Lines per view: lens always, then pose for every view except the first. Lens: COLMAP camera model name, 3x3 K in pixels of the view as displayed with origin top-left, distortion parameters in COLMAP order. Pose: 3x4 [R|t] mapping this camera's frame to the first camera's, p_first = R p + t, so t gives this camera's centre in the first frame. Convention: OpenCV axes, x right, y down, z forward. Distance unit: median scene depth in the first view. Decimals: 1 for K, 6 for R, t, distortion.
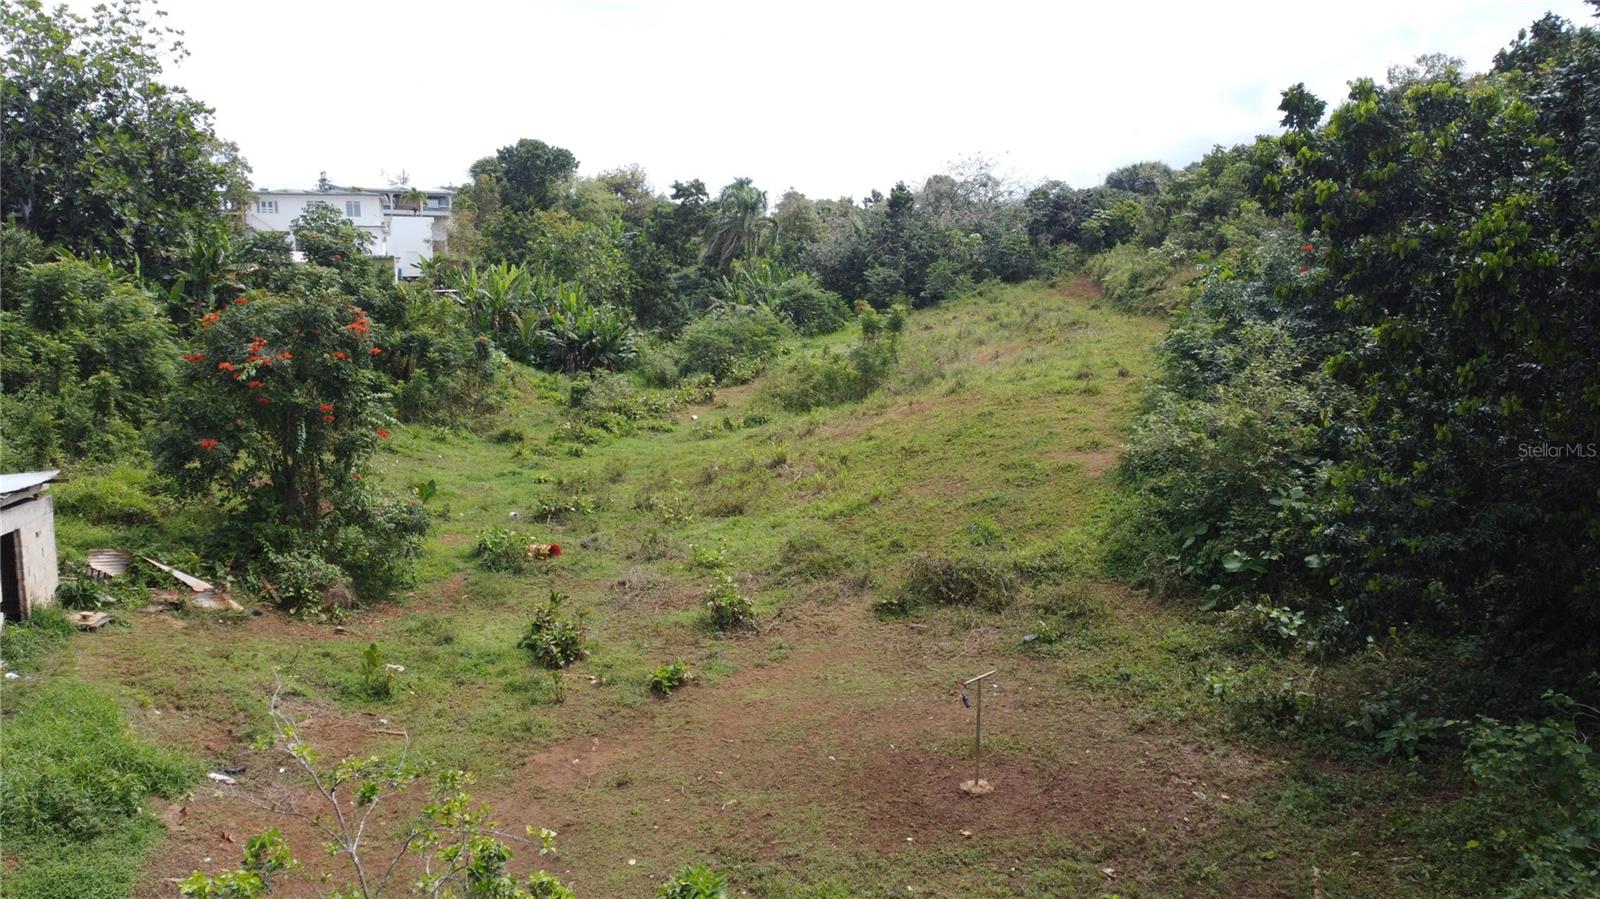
lens RADIAL K [[1212.6, 0, 800.0], [0, 1212.6, 449.5], [0, 0, 1]] dist [0.003675, 0.000008]
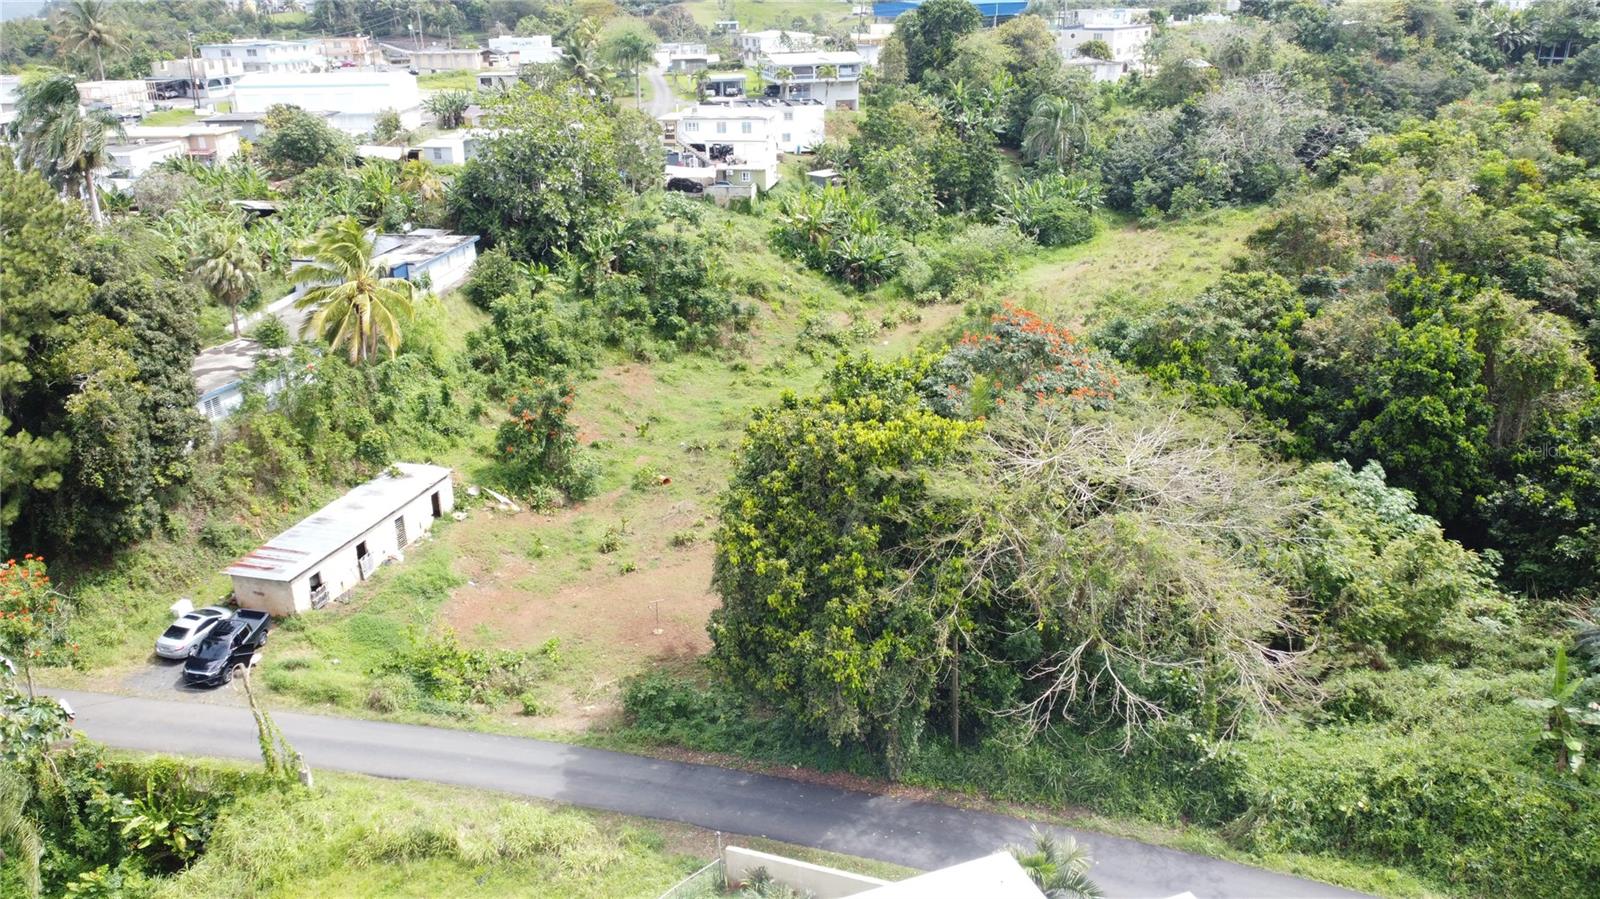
lens RADIAL K [[1179.8, 0, 798.0], [0, 1179.8, 515.1], [0, 0, 1]] dist [0.003833, -0.007263]
pose [[0.895246, 0.180387, -0.407426, 0.500904], [-0.050625, 0.949644, 0.309213, -0.296350], [0.442688, -0.256196, 0.859297, -0.429499]]
